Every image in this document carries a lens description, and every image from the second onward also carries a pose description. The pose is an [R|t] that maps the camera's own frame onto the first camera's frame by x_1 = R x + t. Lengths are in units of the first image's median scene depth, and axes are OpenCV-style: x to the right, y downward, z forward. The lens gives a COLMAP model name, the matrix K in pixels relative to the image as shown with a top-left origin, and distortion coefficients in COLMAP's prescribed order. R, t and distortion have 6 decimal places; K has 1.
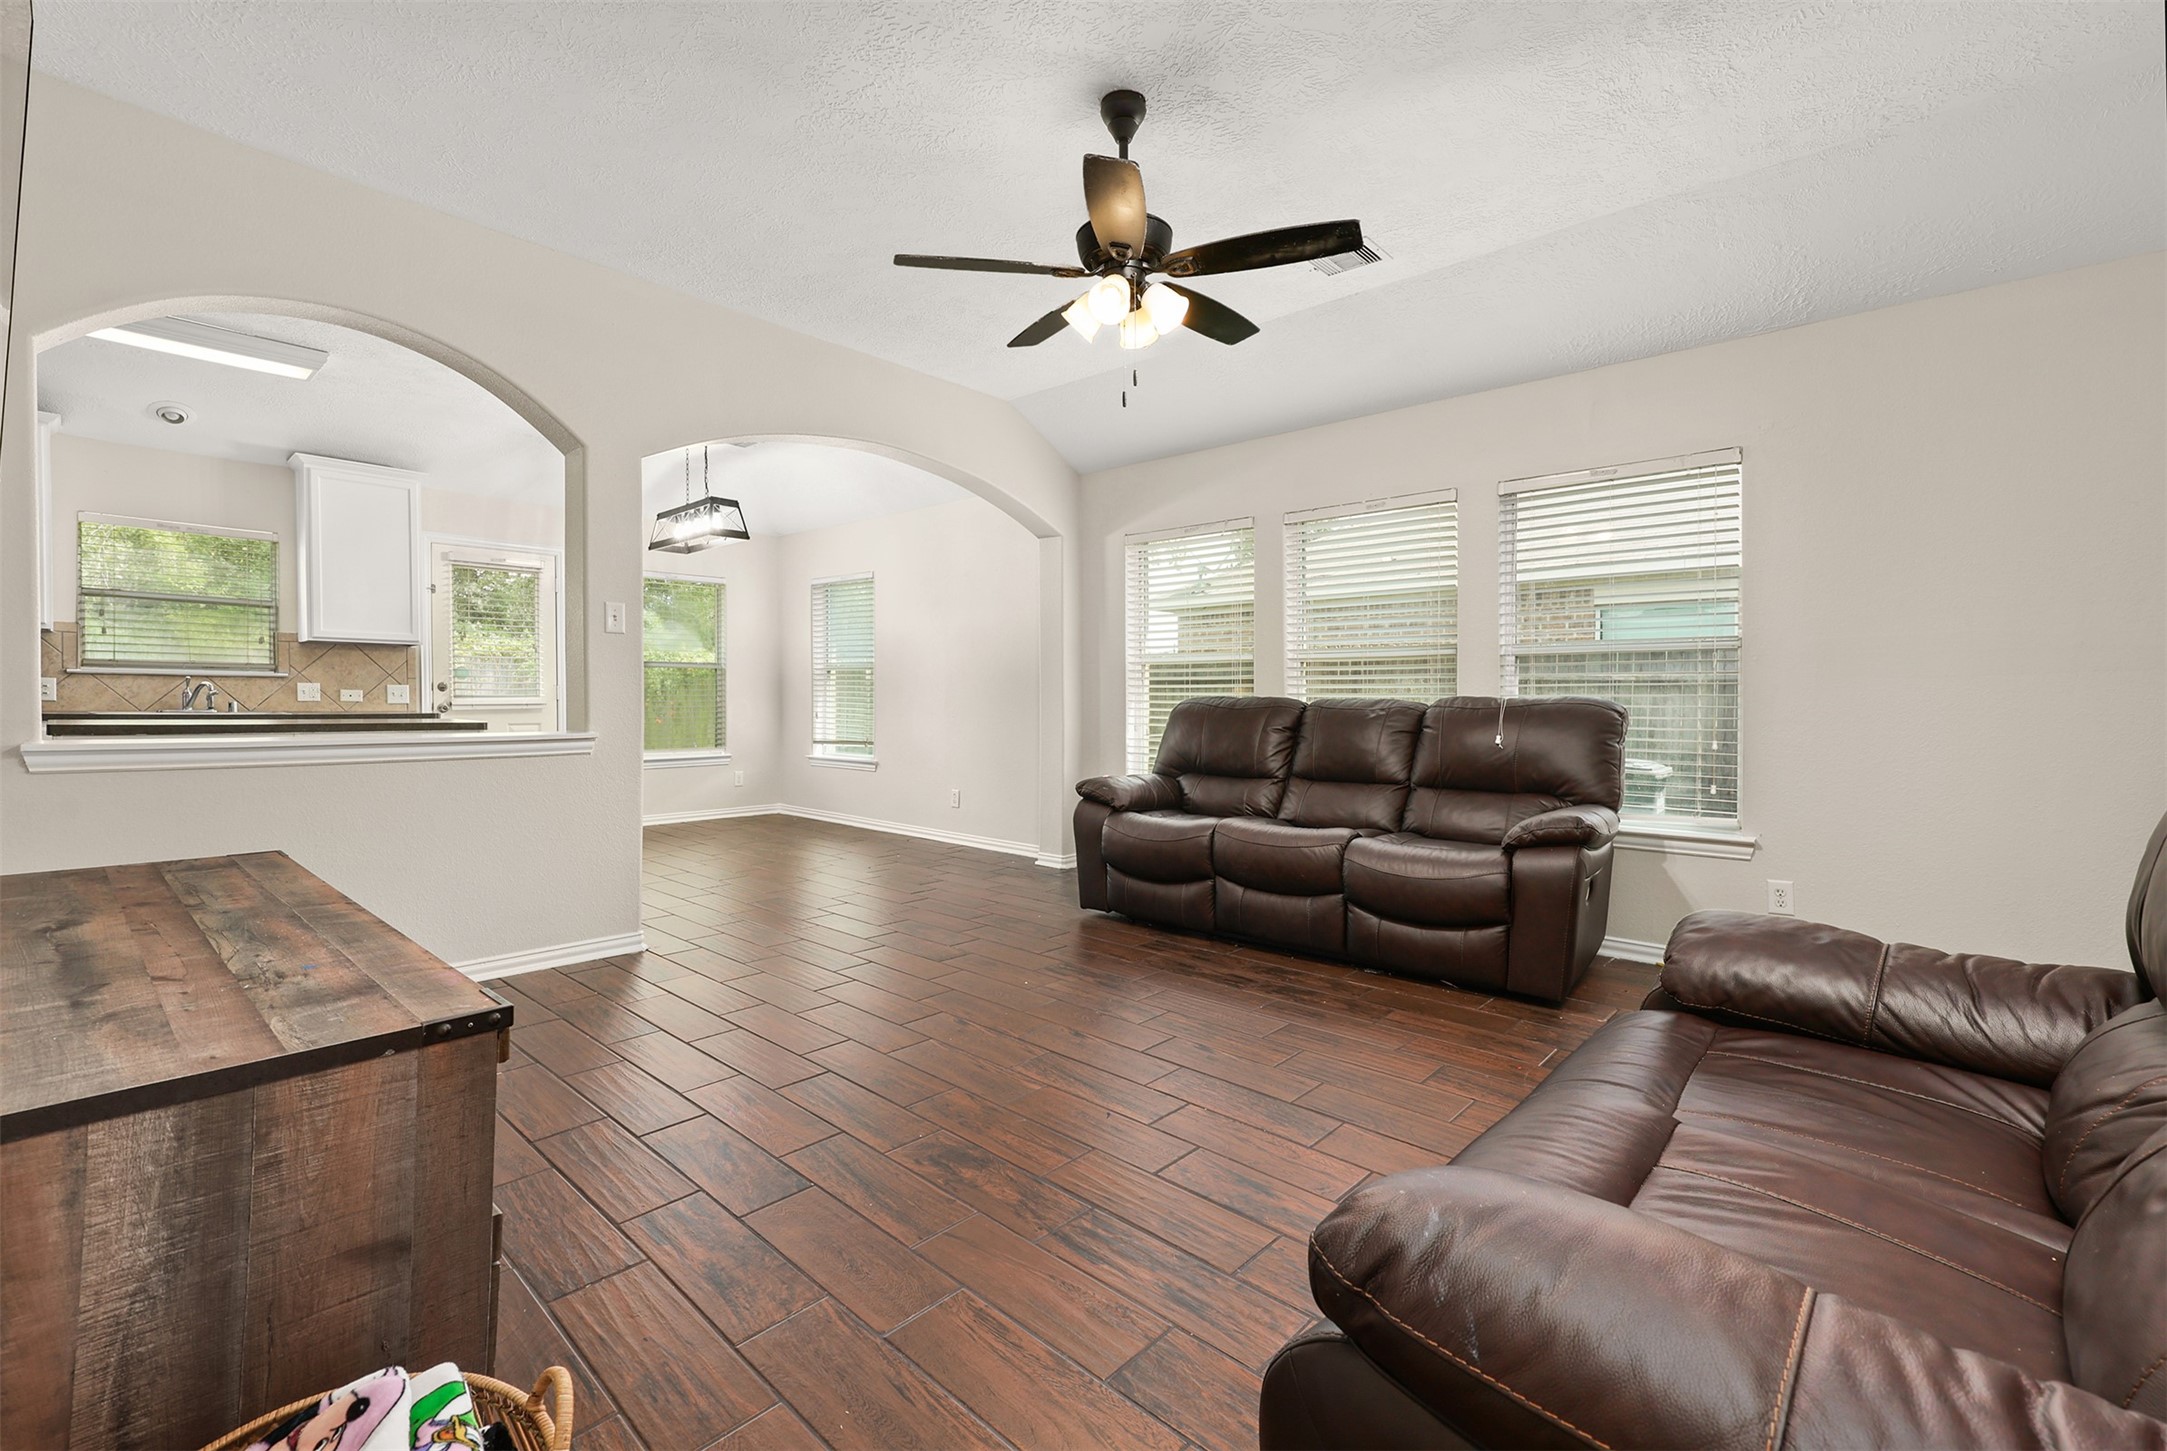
lens RADIAL K [[981.4, 0, 1031.9], [0, 981.4, 684.3], [0, 0, 1]] dist [-0.025150, -0.000087]
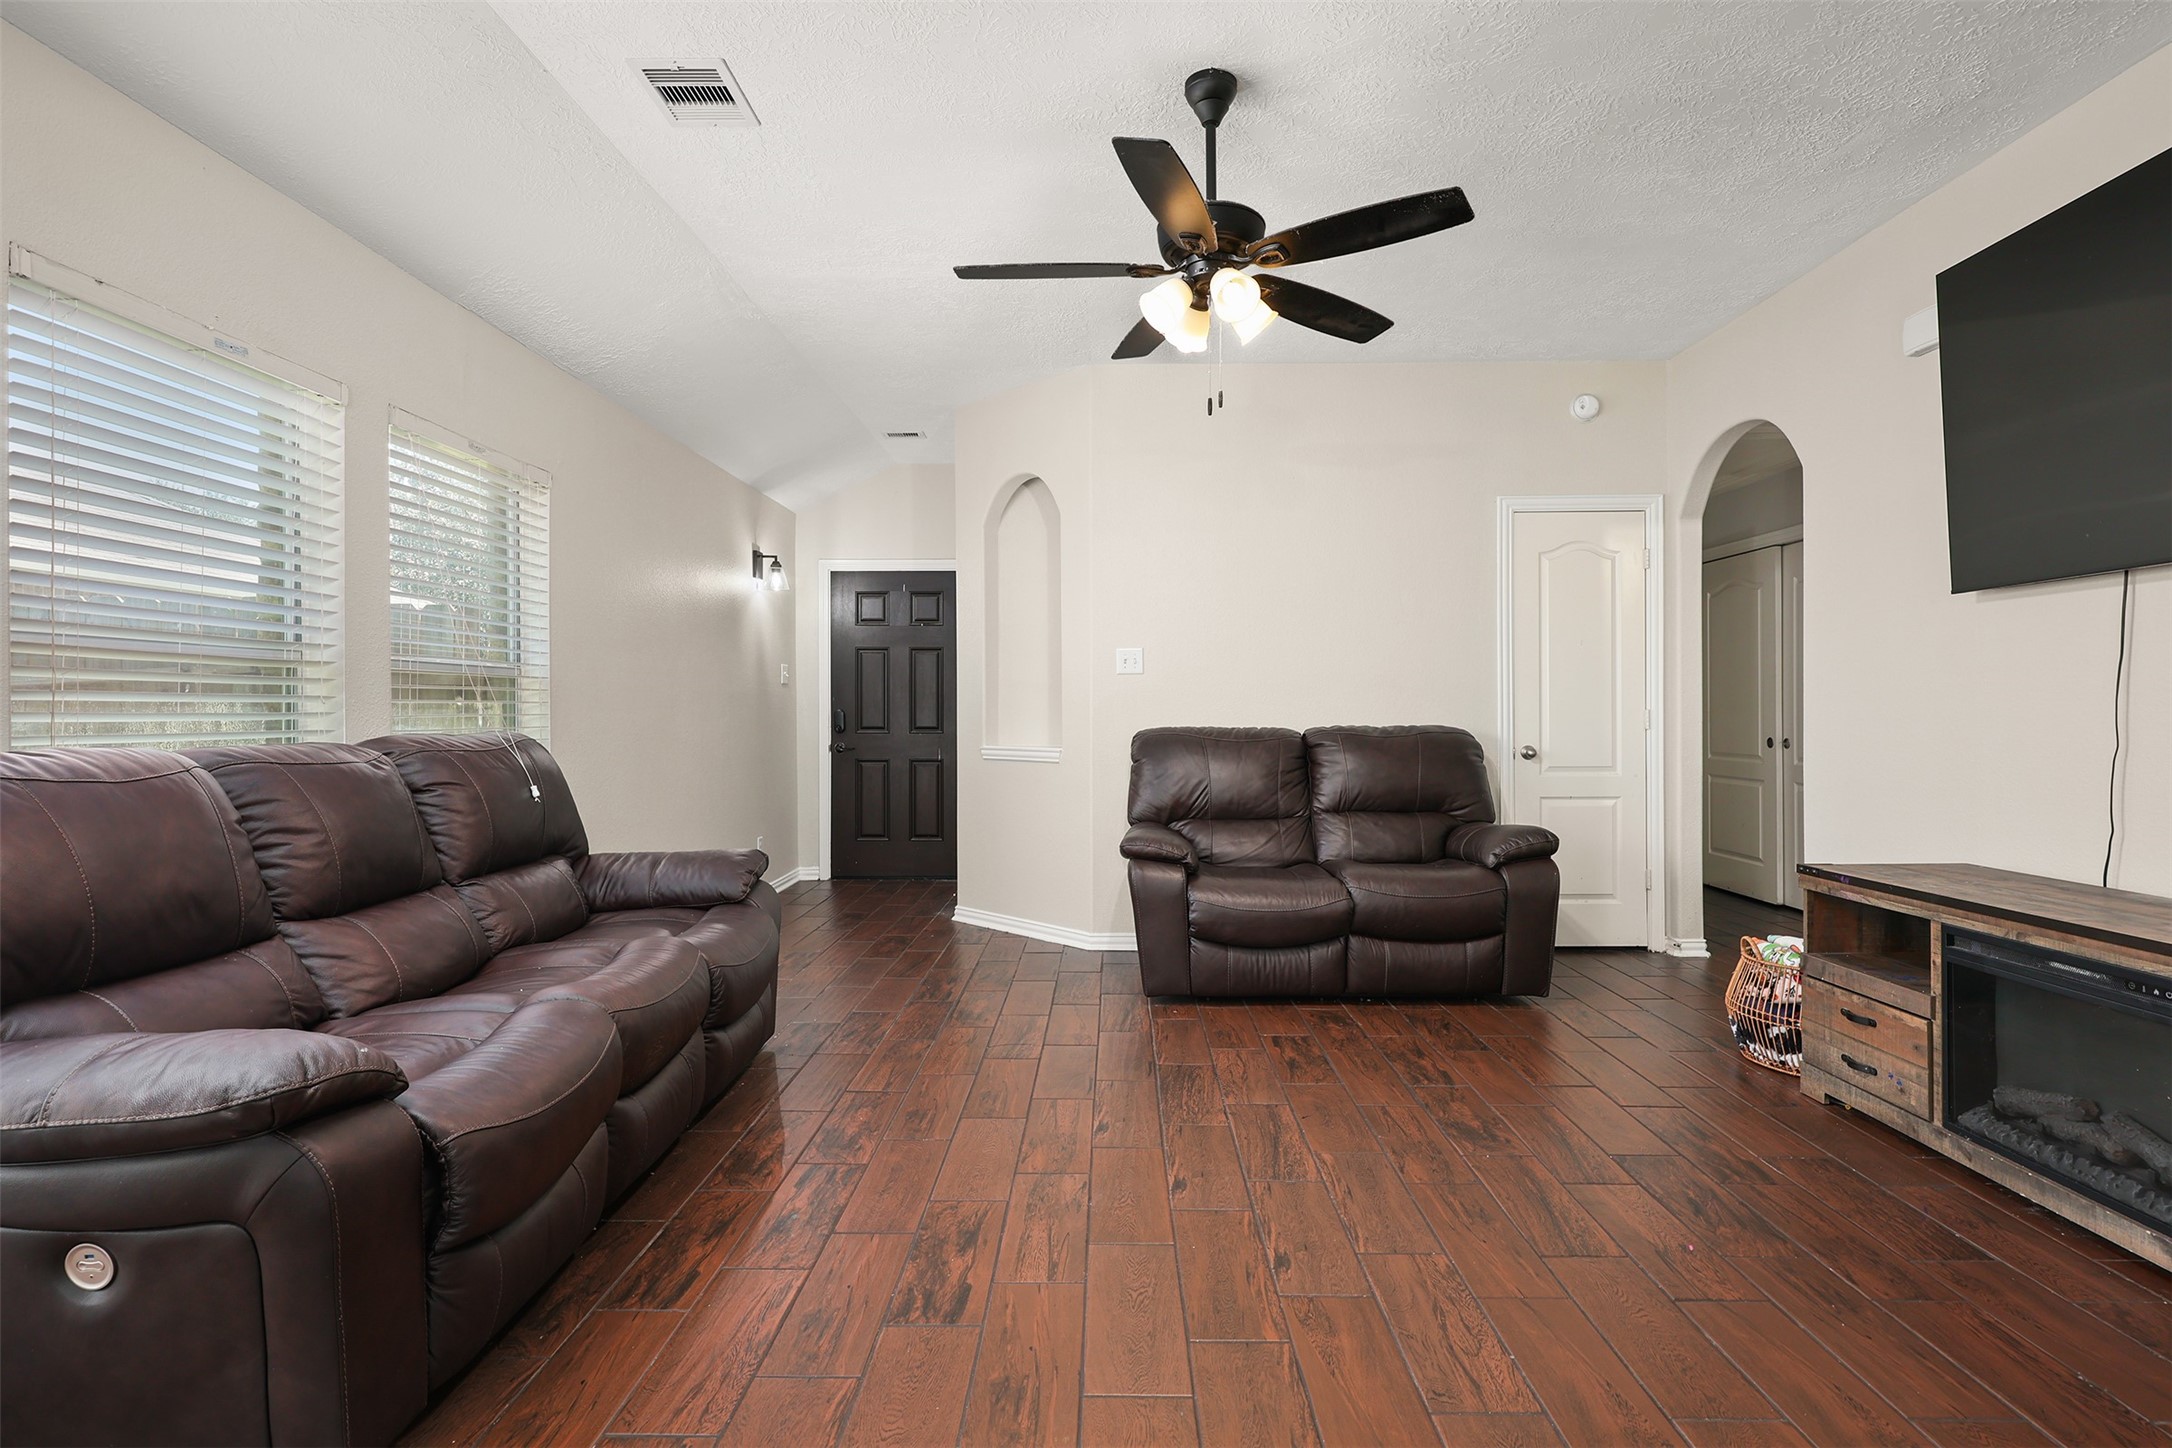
lens RADIAL K [[1060.2, 0, 1073.5], [0, 1060.2, 733.9], [0, 0, 1]] dist [0.022528, -0.000075]
pose [[-0.680356, -0.019135, 0.732632, -0.371287], [-0.013910, 0.999816, 0.013195, -0.002409], [-0.732750, -0.001214, -0.680497, 1.212340]]
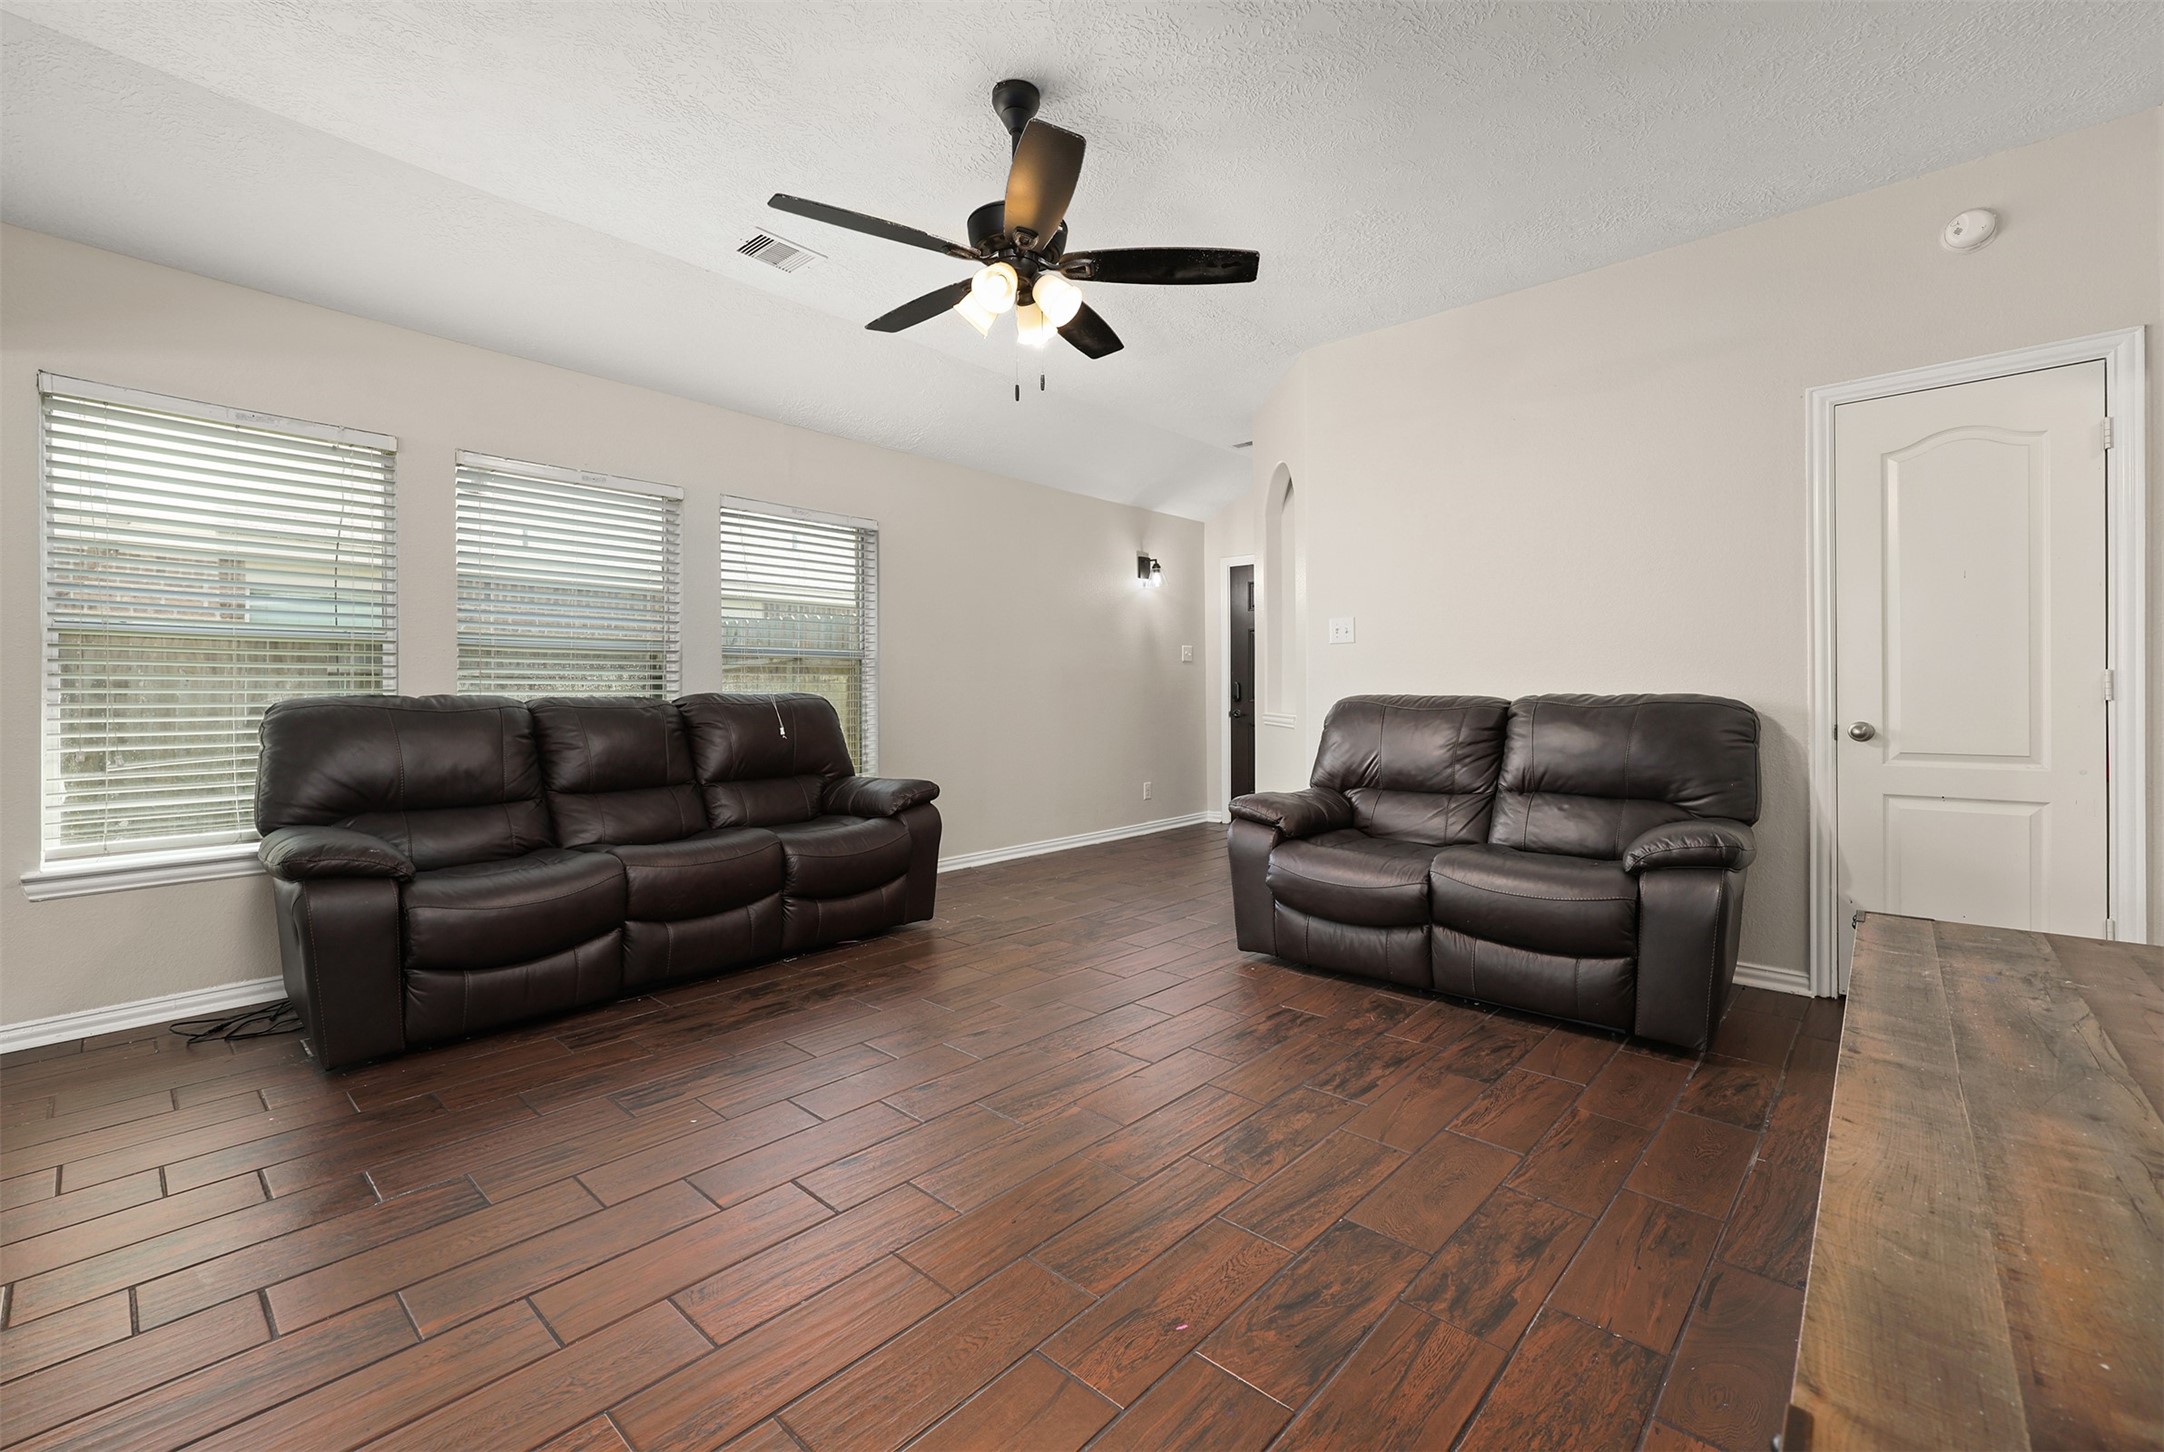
lens RADIAL K [[874.4, 0, 1097.2], [0, 874.4, 710.9], [0, 0, 1]] dist [0.012935, -0.000132]
pose [[-0.042583, -0.028306, 0.998692, -0.543628], [-0.014742, 0.999508, 0.027701, -0.000813], [-0.998984, -0.013543, -0.042979, 0.660167]]
